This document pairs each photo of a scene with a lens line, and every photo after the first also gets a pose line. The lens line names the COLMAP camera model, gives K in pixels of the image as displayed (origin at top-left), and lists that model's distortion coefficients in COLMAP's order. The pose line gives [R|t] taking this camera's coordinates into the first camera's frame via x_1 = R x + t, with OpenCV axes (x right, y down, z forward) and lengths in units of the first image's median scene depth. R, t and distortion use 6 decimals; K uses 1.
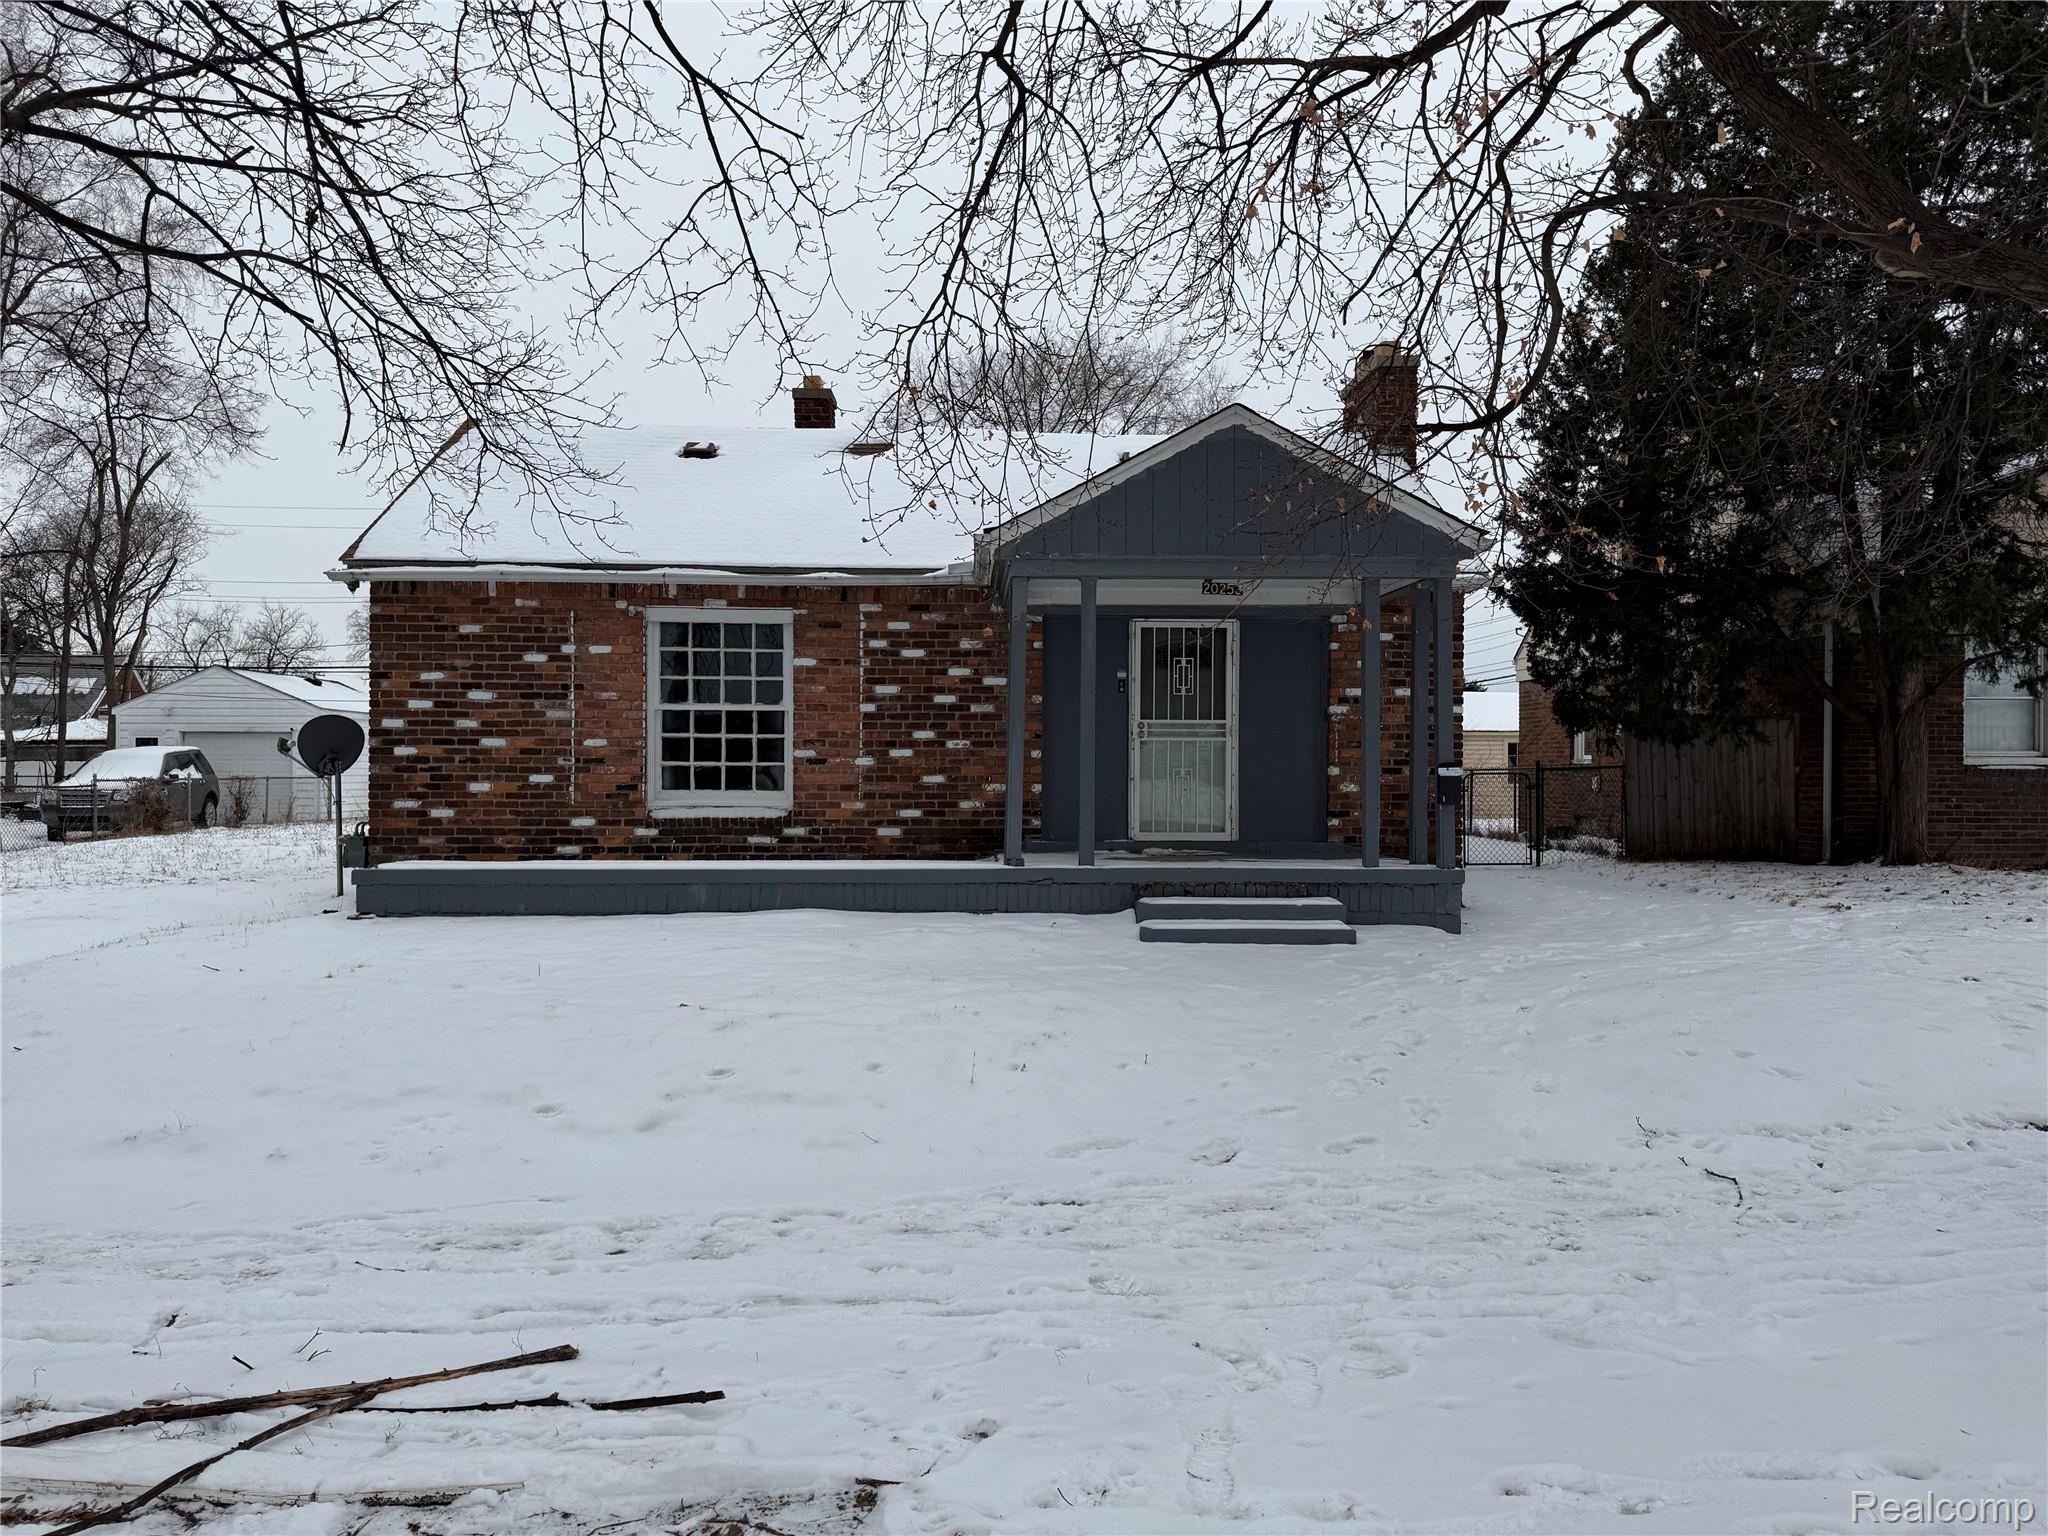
lens RADIAL K [[1436.1, 0, 1035.7], [0, 1436.1, 786.3], [0, 0, 1]] dist [0.080894, -0.099827]
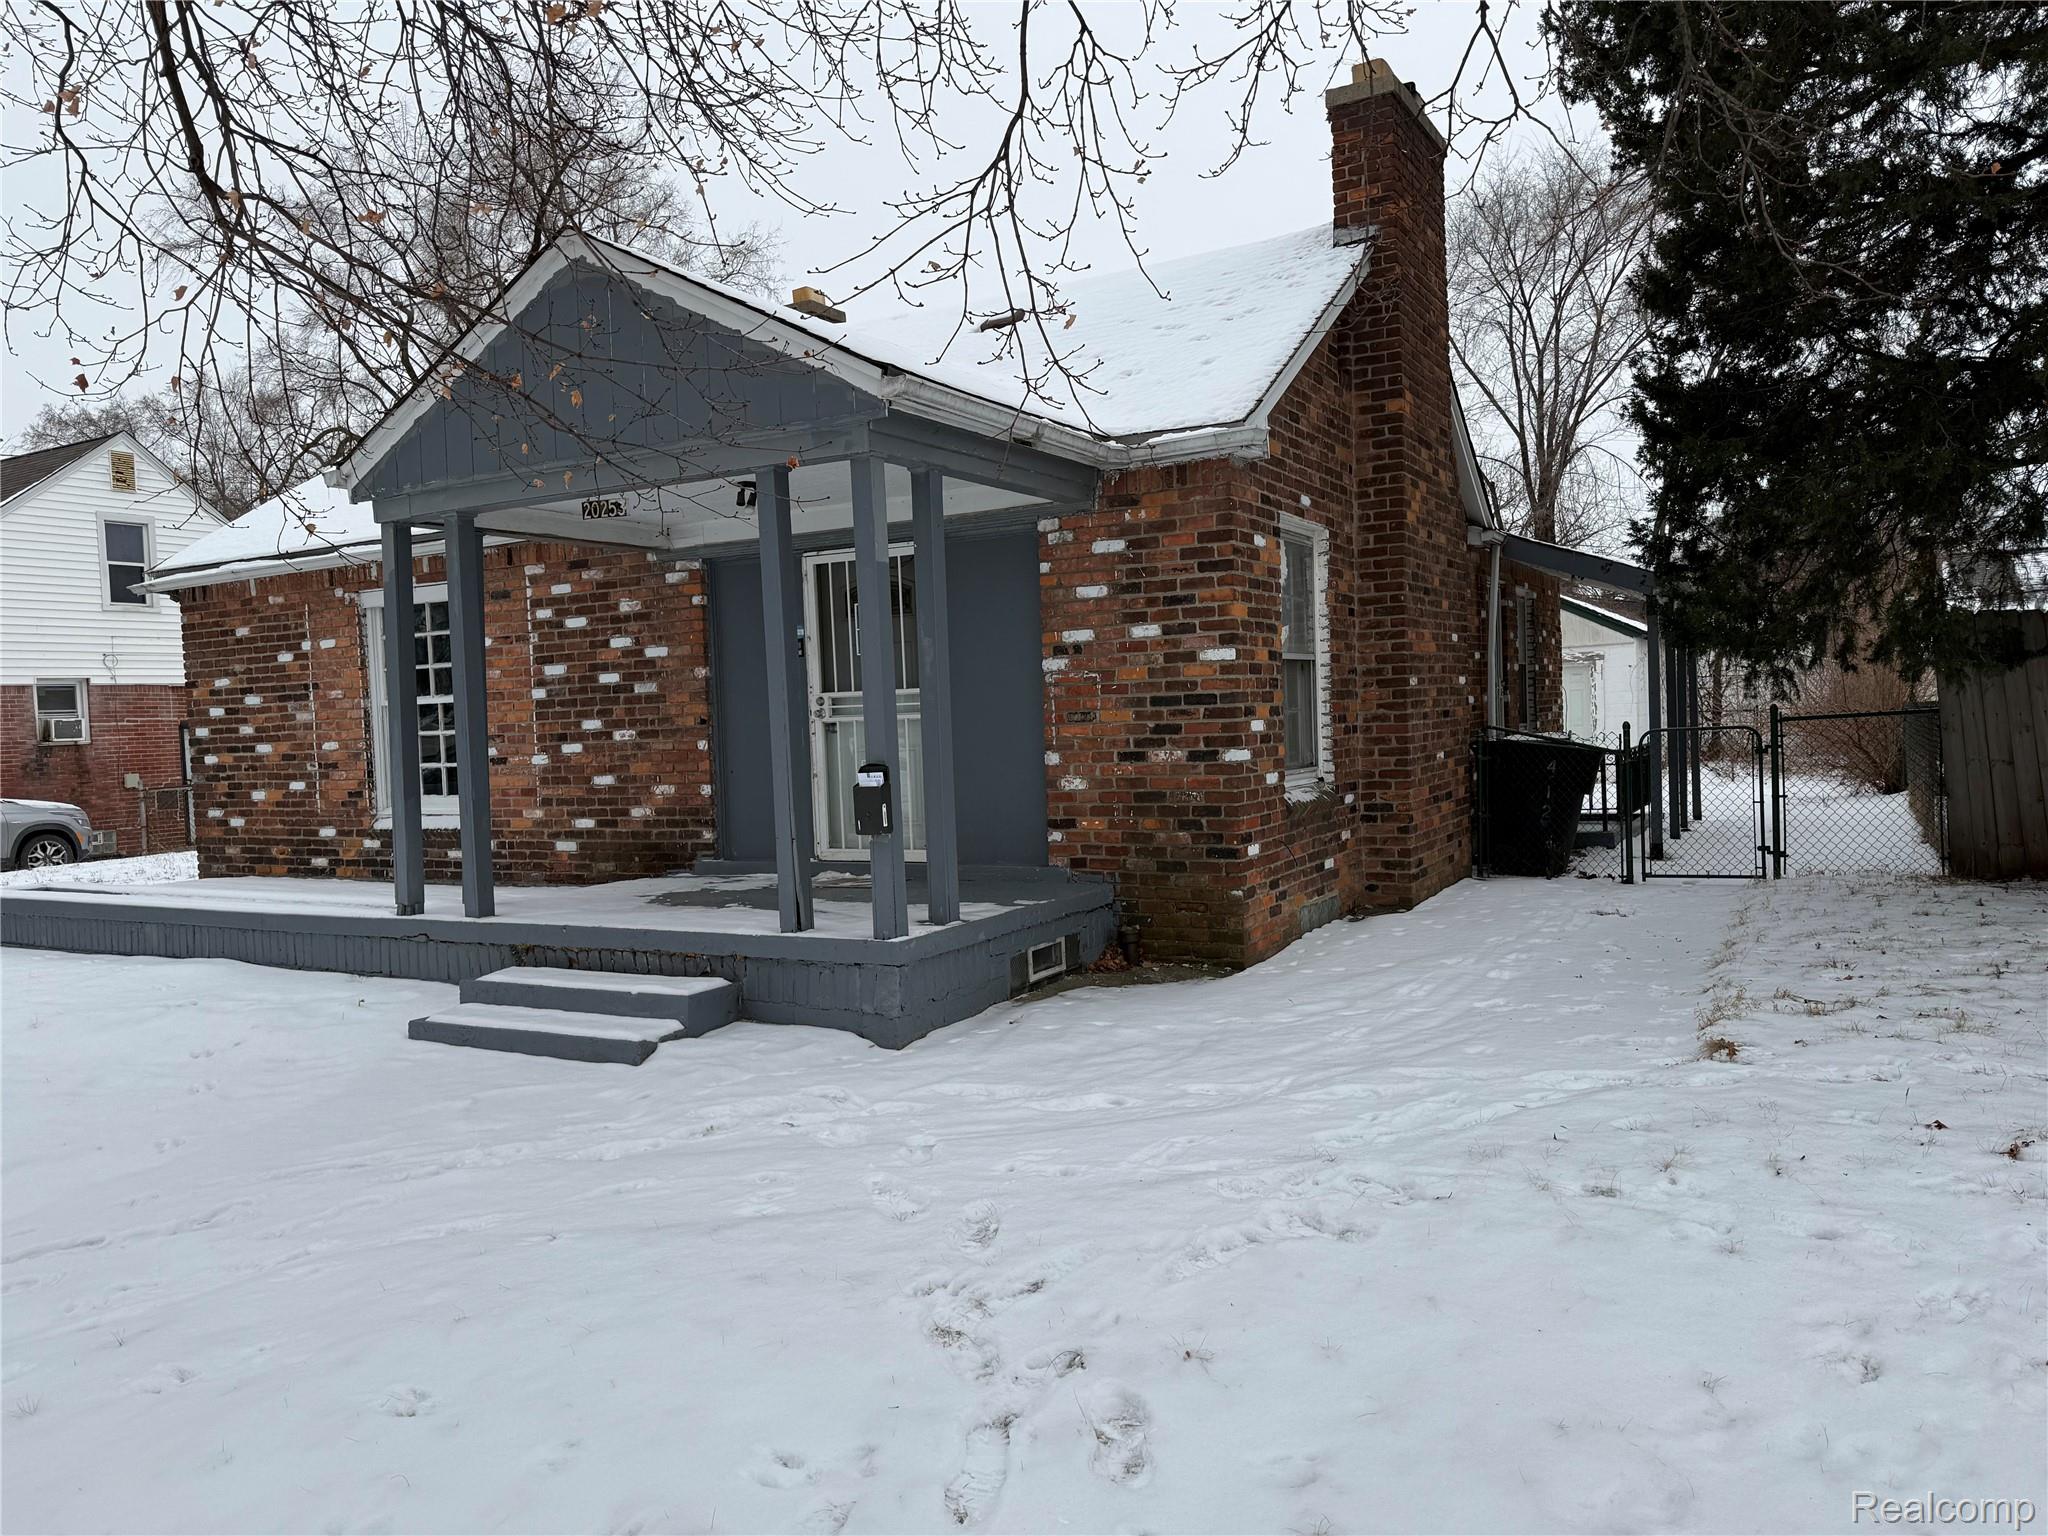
lens RADIAL K [[1436.1, 0, 1043.6], [0, 1436.1, 787.1], [0, 0, 1]] dist [0.080894, -0.099827]
pose [[0.843313, -0.009335, -0.537341, 0.565549], [0.034154, 0.998759, 0.036250, -0.022032], [0.536336, -0.048922, 0.842585, 0.458860]]
